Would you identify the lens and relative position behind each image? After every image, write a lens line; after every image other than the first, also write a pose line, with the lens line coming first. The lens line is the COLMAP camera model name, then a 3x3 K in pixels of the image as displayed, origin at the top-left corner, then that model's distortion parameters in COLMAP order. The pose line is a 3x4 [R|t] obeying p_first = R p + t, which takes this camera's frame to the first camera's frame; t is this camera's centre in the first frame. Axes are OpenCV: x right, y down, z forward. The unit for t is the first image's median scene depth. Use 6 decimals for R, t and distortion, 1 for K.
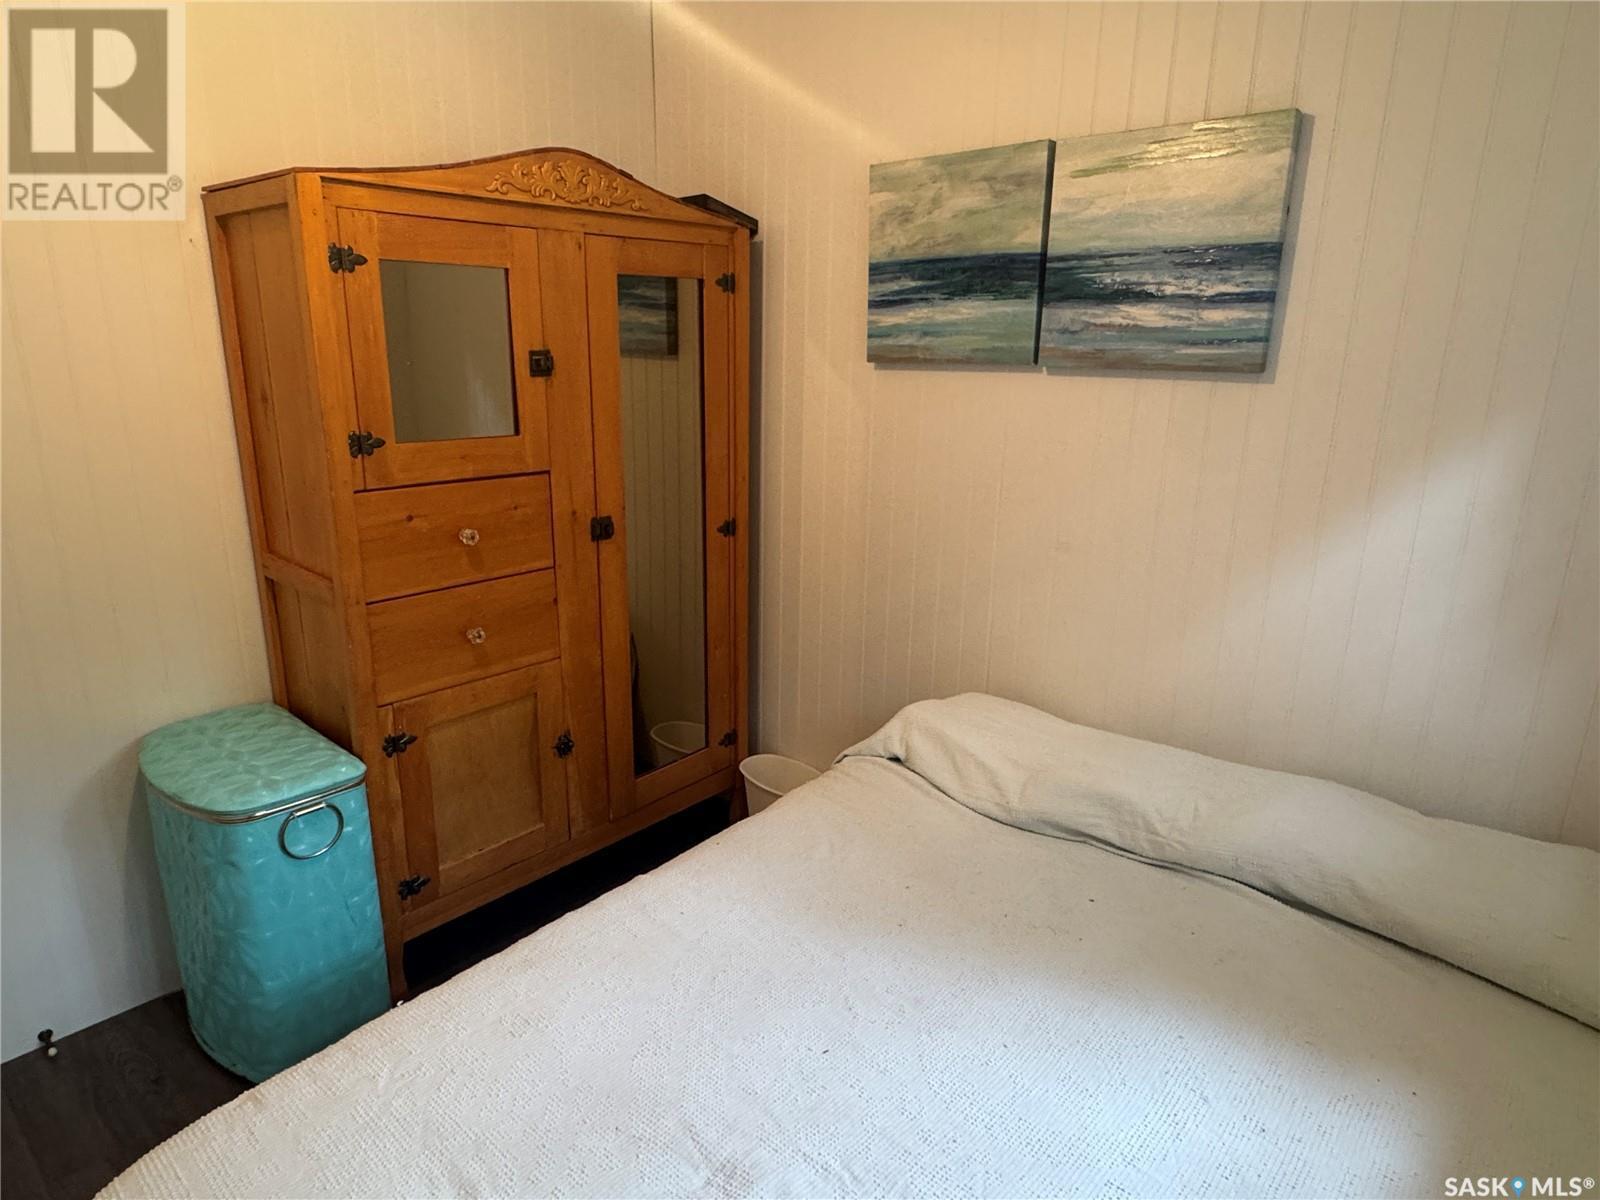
lens RADIAL K [[939.0, 0, 797.6], [0, 939.0, 602.0], [0, 0, 1]] dist [0.000987, 0.002352]
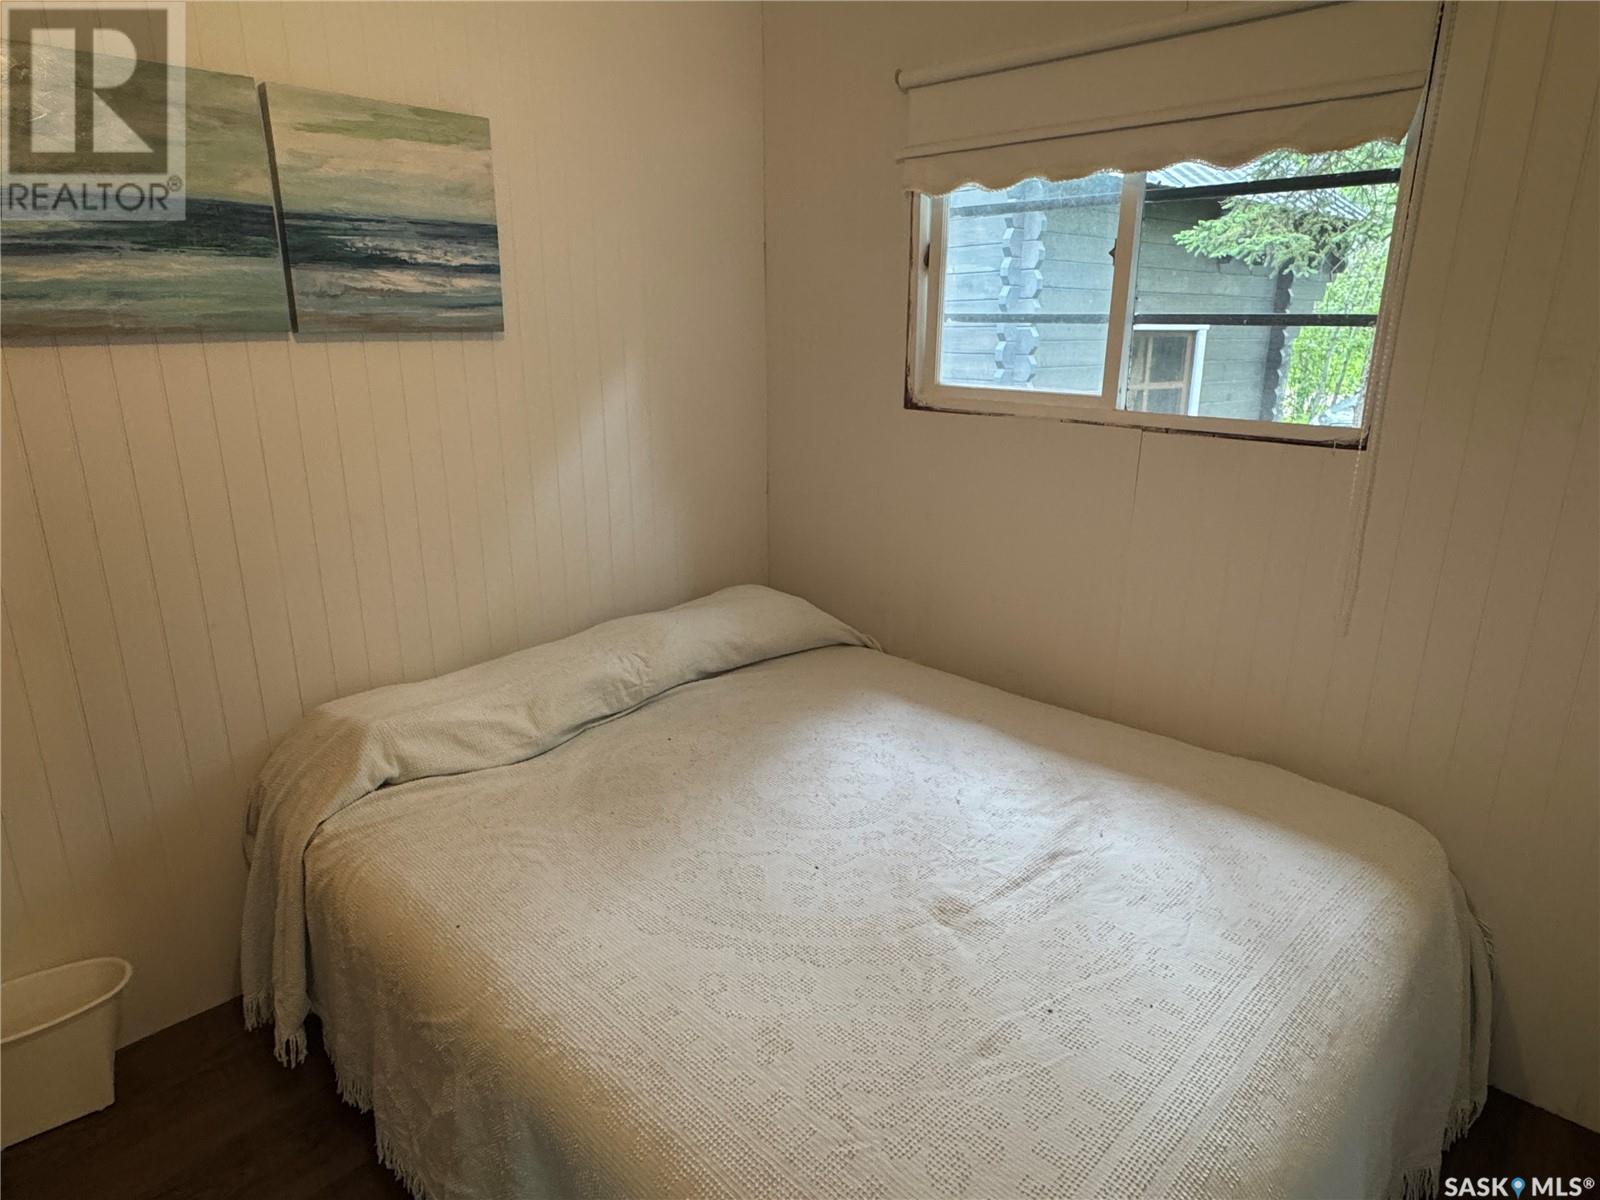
lens RADIAL K [[939.0, 0, 798.7], [0, 939.0, 594.9], [0, 0, 1]] dist [0.000987, 0.002352]
pose [[0.066675, -0.292832, 0.953837, -0.701911], [0.268056, 0.926077, 0.265572, -0.134900], [-0.961093, 0.237975, 0.140242, 0.492243]]
